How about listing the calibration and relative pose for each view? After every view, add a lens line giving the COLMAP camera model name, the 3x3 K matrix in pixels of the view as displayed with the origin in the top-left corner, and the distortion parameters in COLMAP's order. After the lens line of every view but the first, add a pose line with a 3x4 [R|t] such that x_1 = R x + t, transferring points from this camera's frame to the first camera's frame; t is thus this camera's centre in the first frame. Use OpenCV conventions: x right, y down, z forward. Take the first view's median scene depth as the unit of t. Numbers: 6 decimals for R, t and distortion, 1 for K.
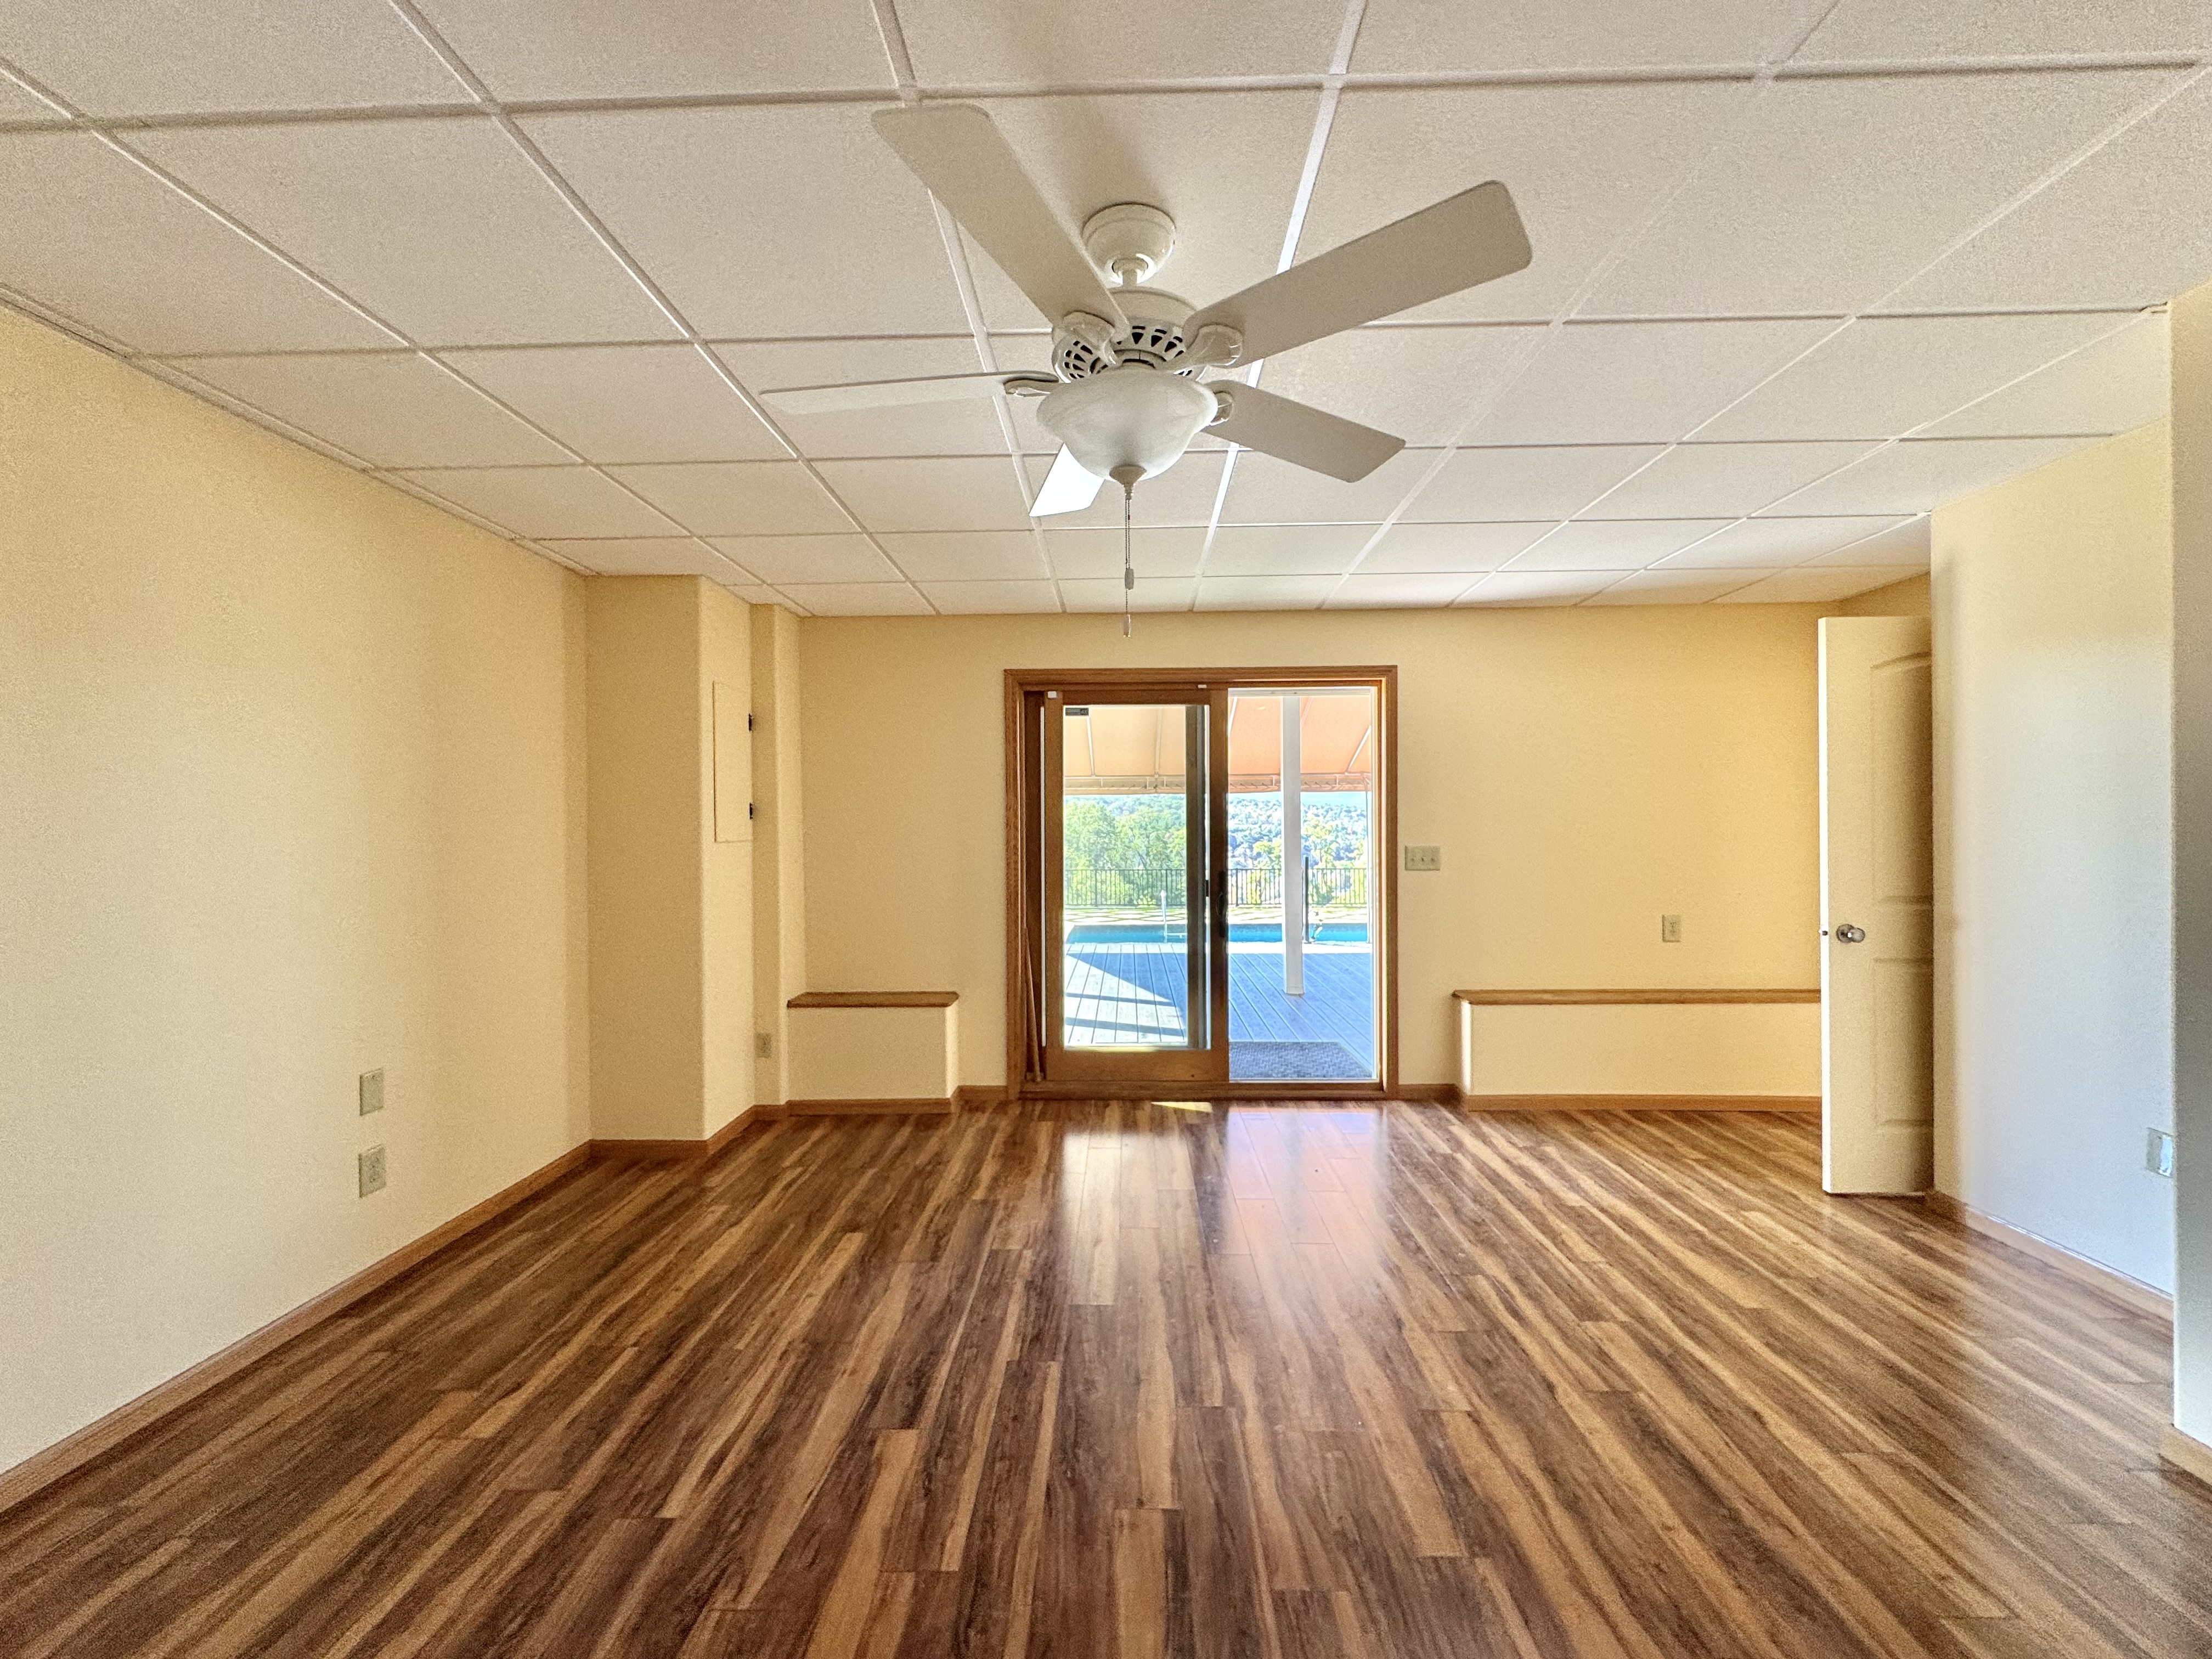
lens RADIAL K [[884.7, 0, 1108.0], [0, 884.7, 836.7], [0, 0, 1]] dist [-0.000811, 0.000380]
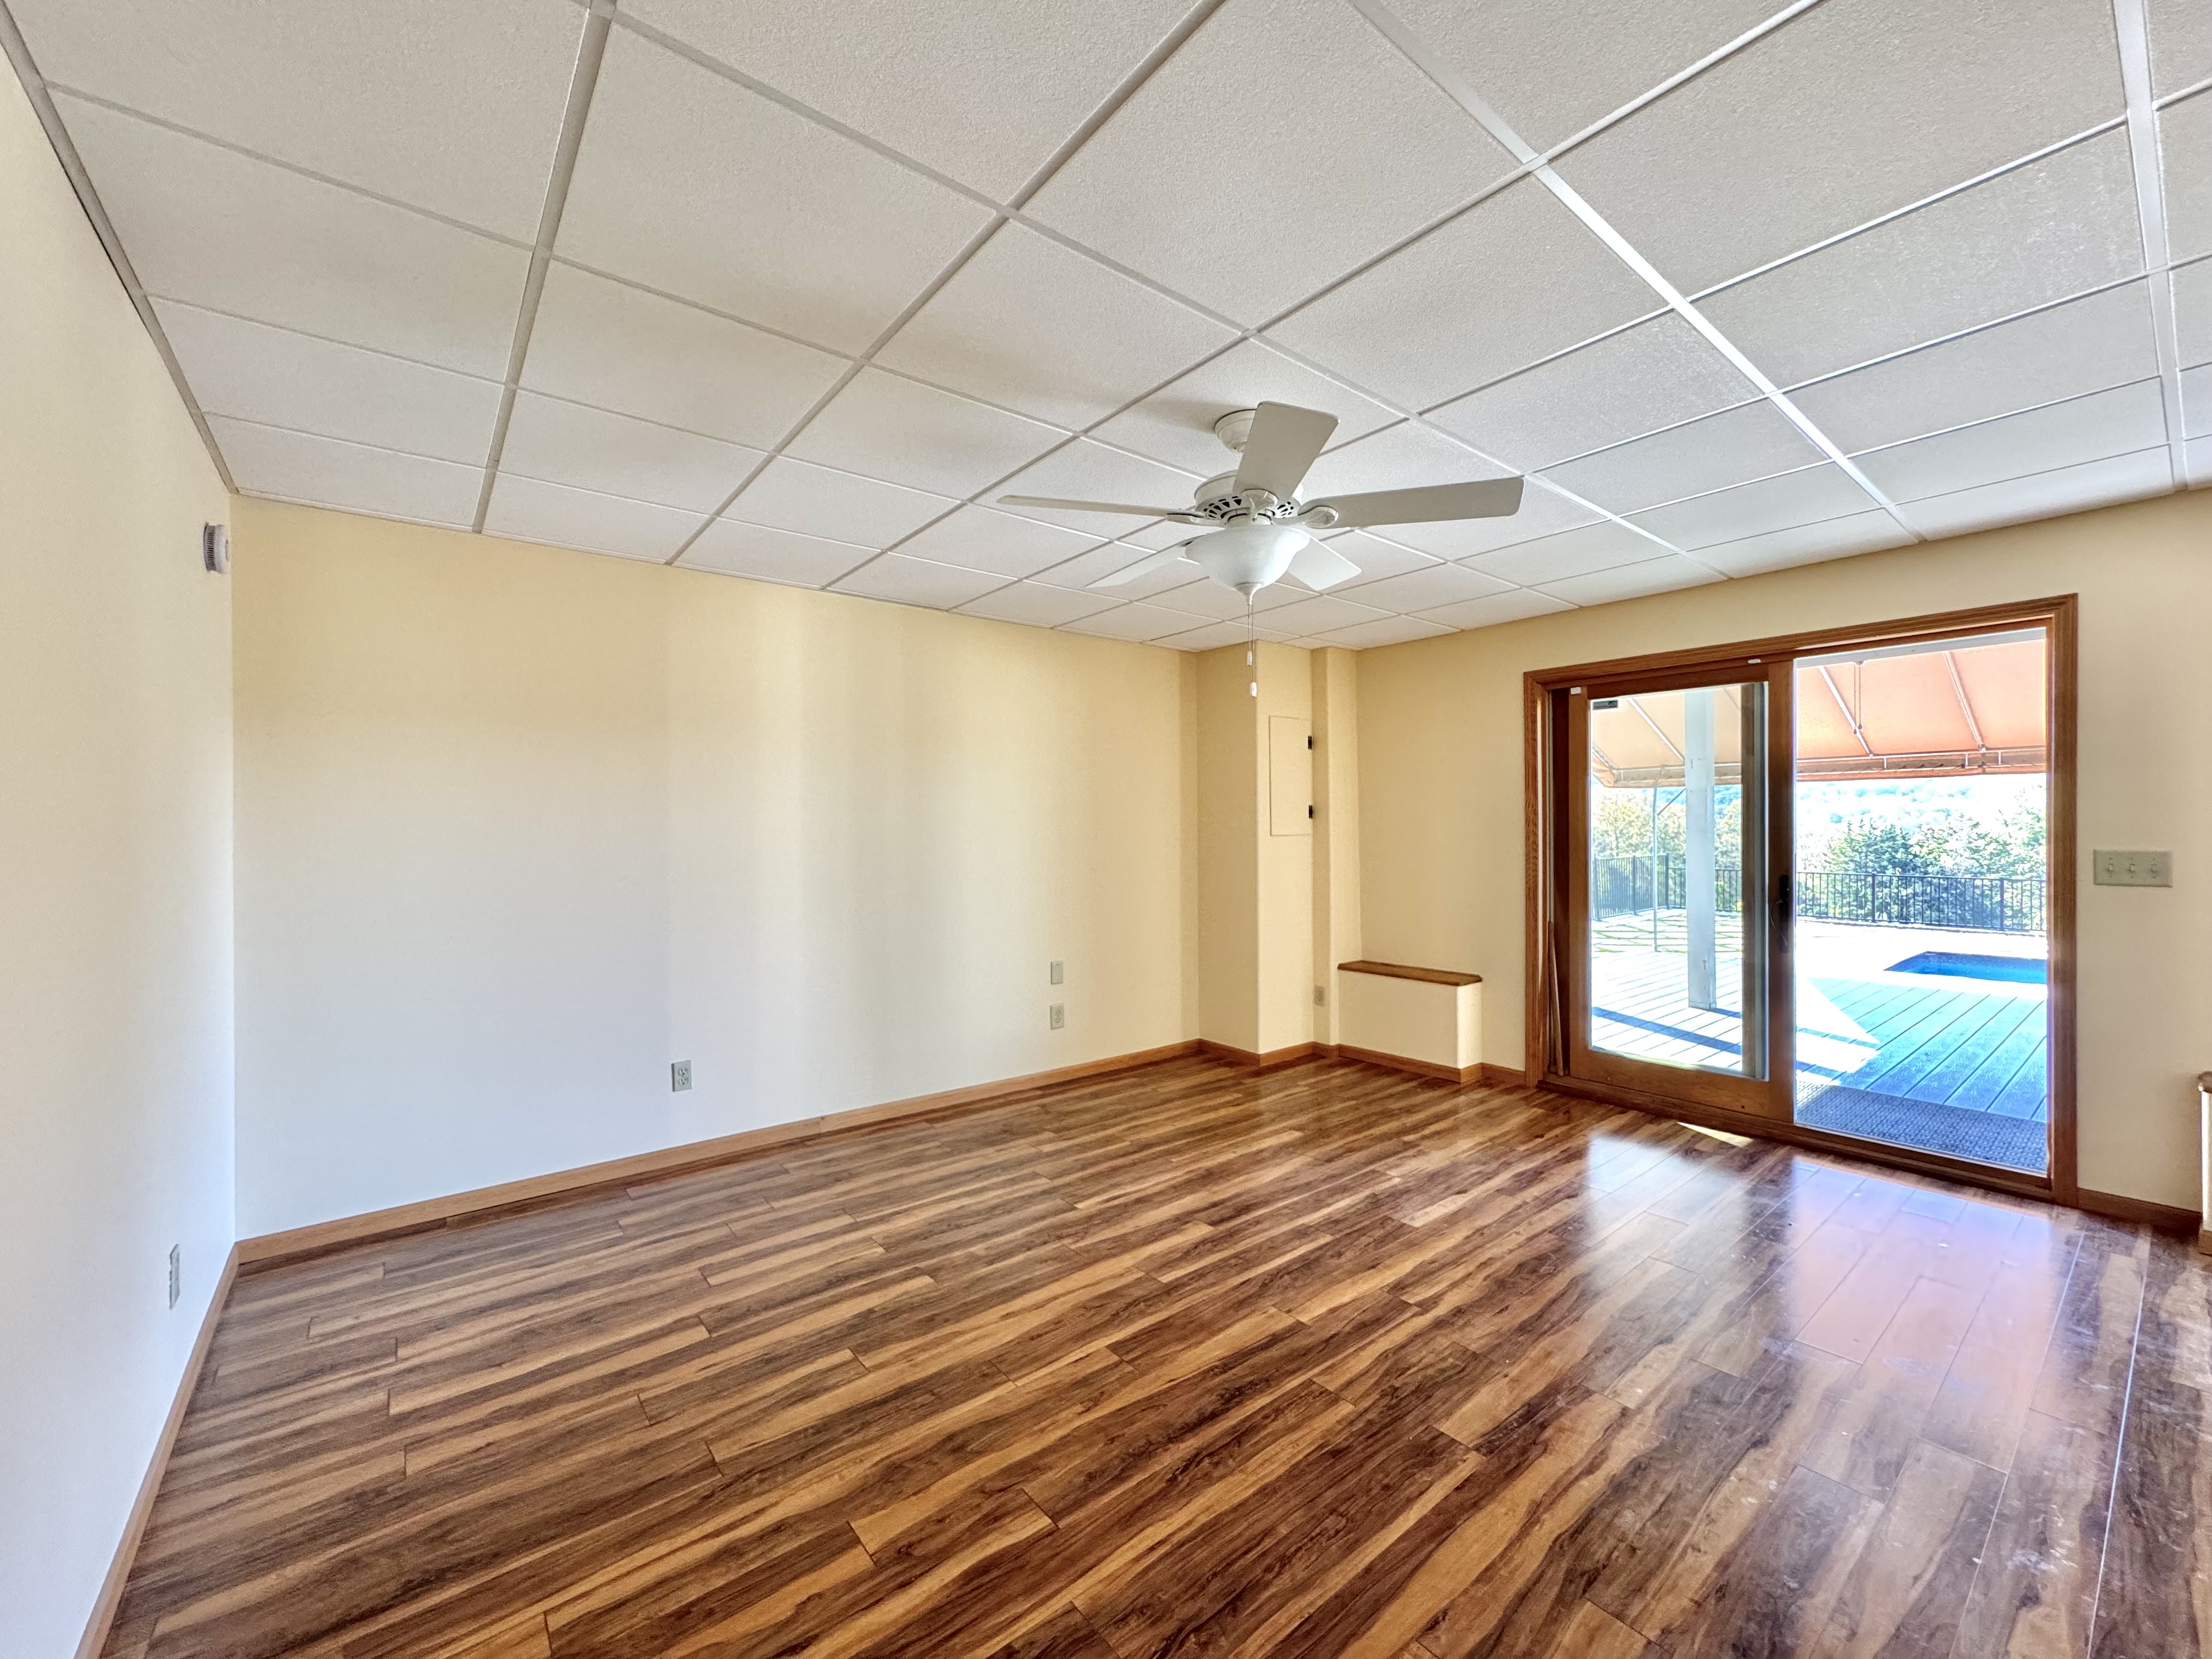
lens RADIAL K [[884.7, 0, 1108.0], [0, 884.7, 836.7], [0, 0, 1]] dist [-0.000811, 0.000380]
pose [[0.642286, 0.008960, -0.766413, 0.446831], [-0.003827, 0.999957, 0.008484, -0.003016], [0.766456, -0.002516, 0.642292, -0.055419]]
